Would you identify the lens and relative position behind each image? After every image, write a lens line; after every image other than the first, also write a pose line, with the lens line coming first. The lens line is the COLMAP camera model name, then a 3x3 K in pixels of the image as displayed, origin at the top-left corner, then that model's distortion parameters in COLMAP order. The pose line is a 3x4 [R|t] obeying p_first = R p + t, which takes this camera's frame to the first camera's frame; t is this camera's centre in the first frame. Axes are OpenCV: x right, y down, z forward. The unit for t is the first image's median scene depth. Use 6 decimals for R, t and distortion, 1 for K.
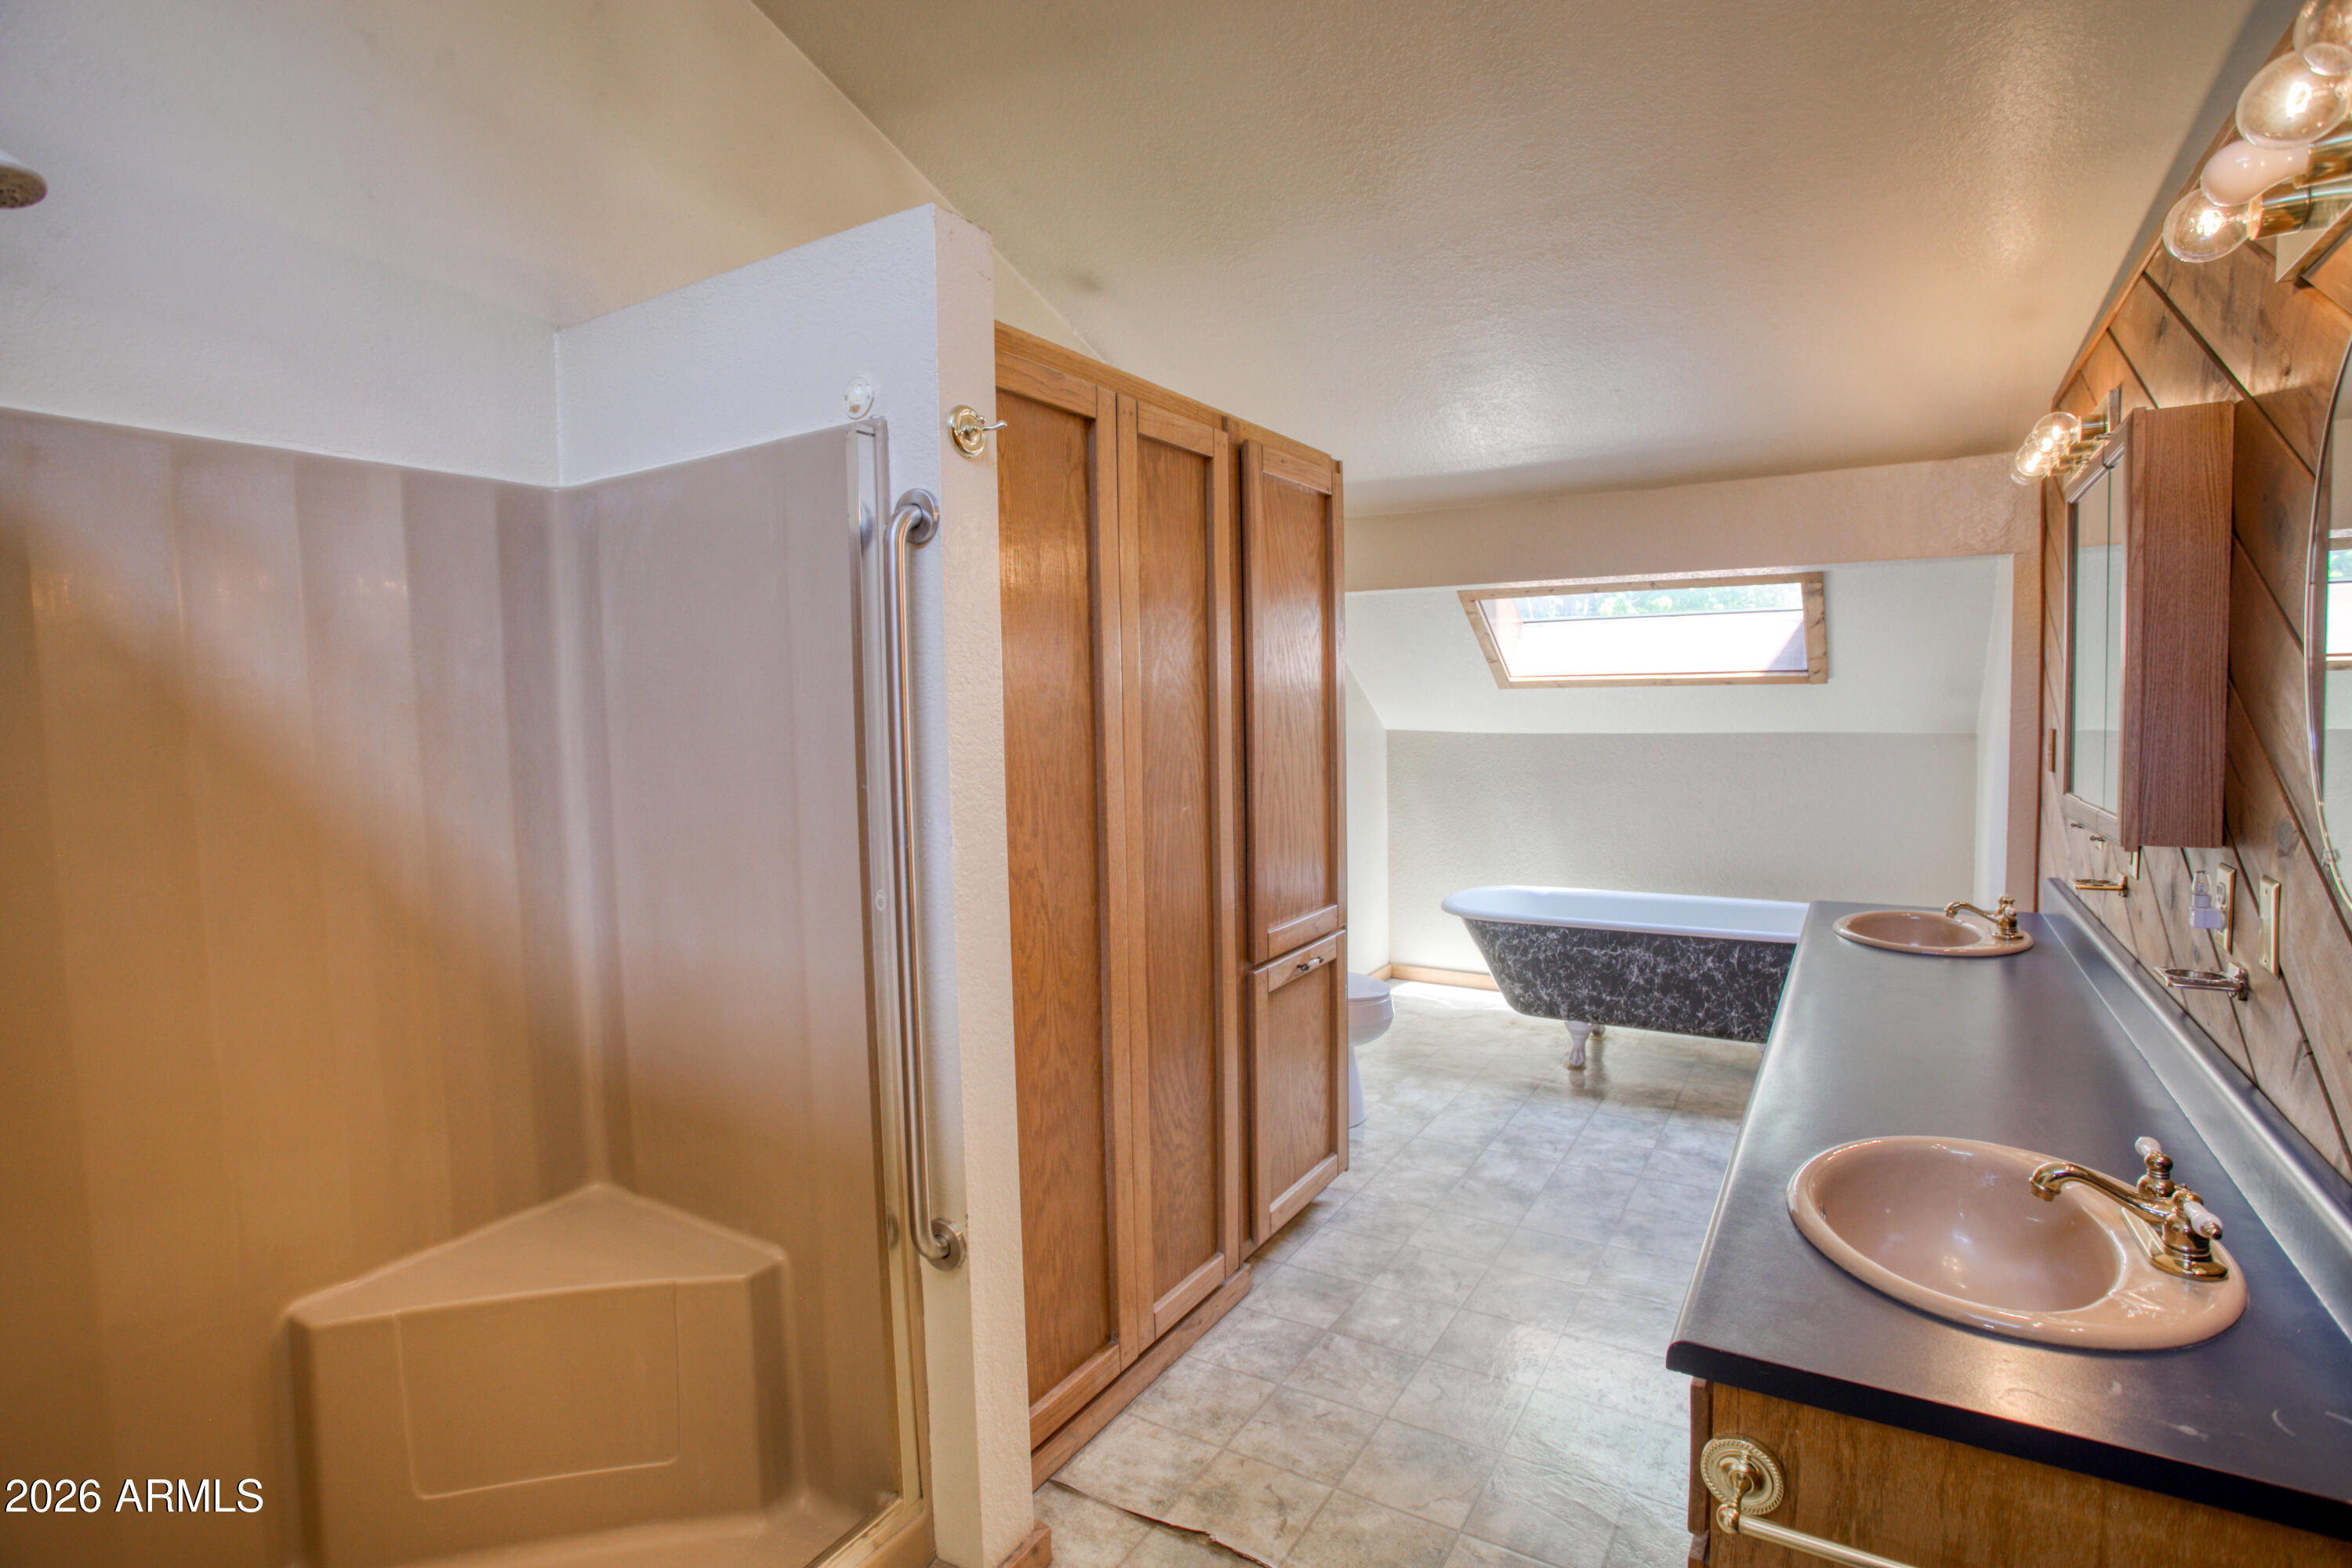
lens RADIAL K [[1145.5, 0, 1182.5], [0, 1145.5, 774.7], [0, 0, 1]] dist [-0.069983, 0.026016]
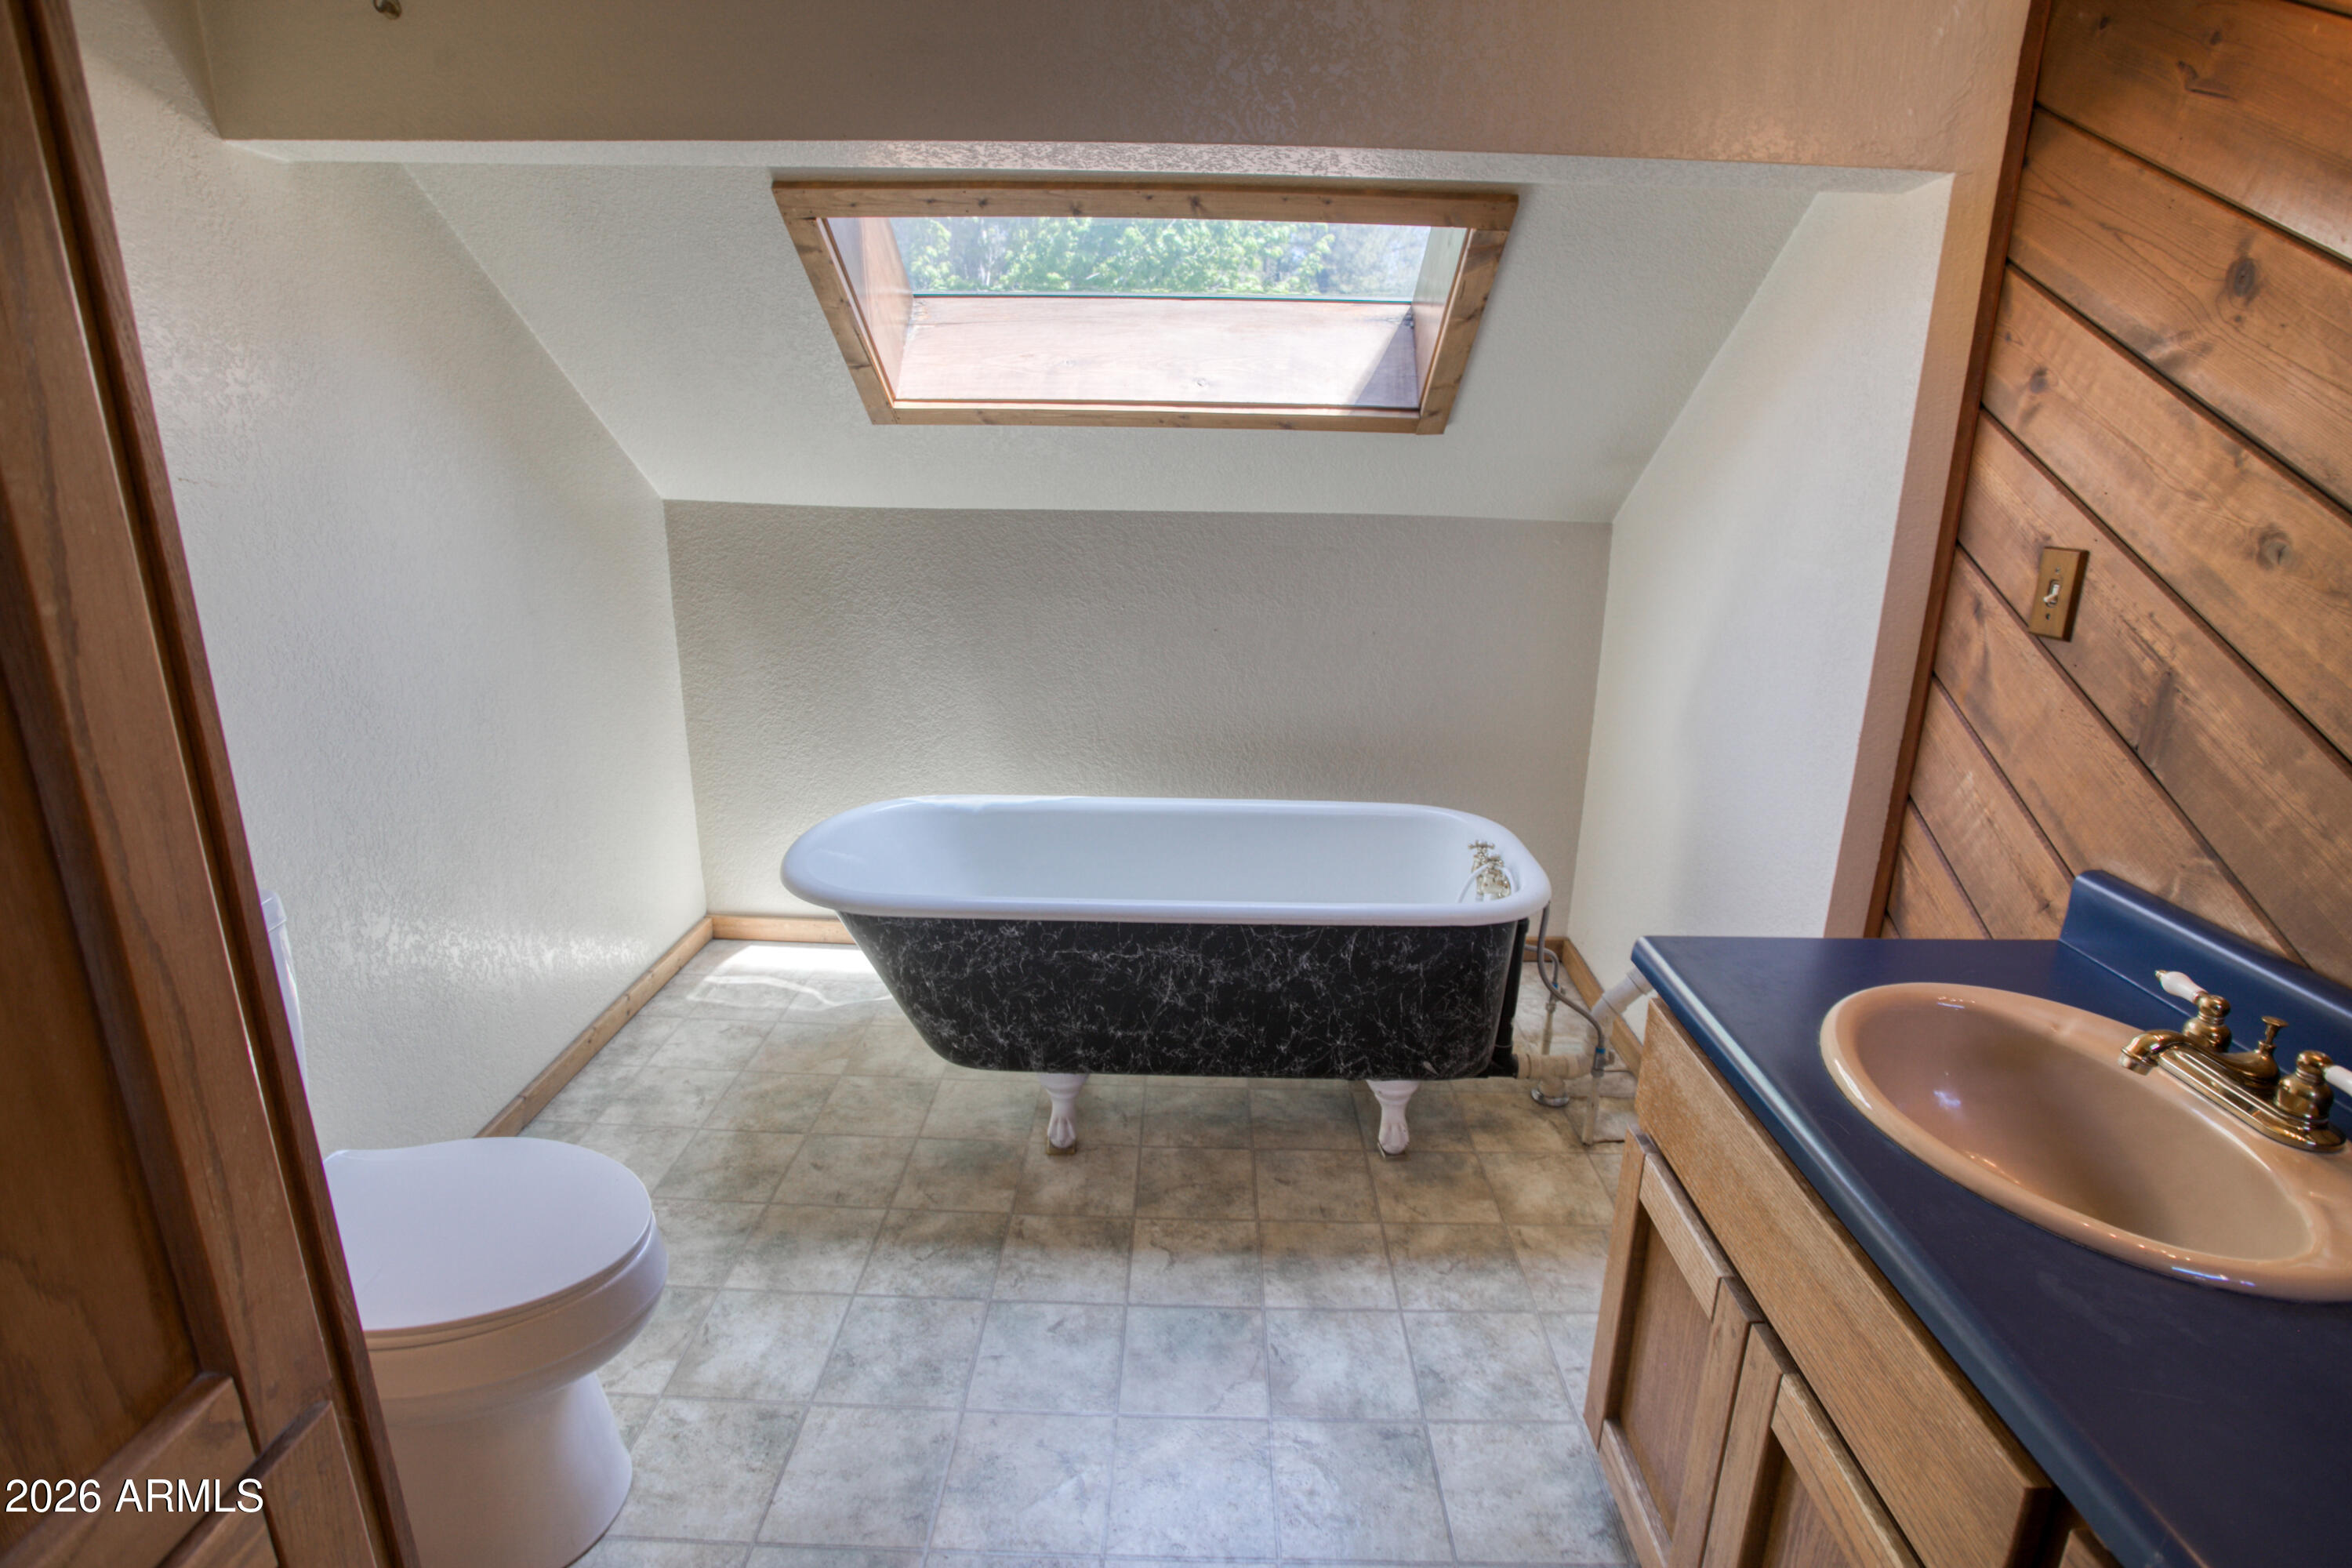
lens RADIAL K [[1145.5, 0, 1188.8], [0, 1145.5, 765.3], [0, 0, 1]] dist [-0.069983, 0.026016]
pose [[0.855439, -0.106479, 0.506840, 0.148120], [0.000823, 0.978915, 0.204265, -0.034026], [-0.517903, -0.174319, 0.837490, 0.561895]]
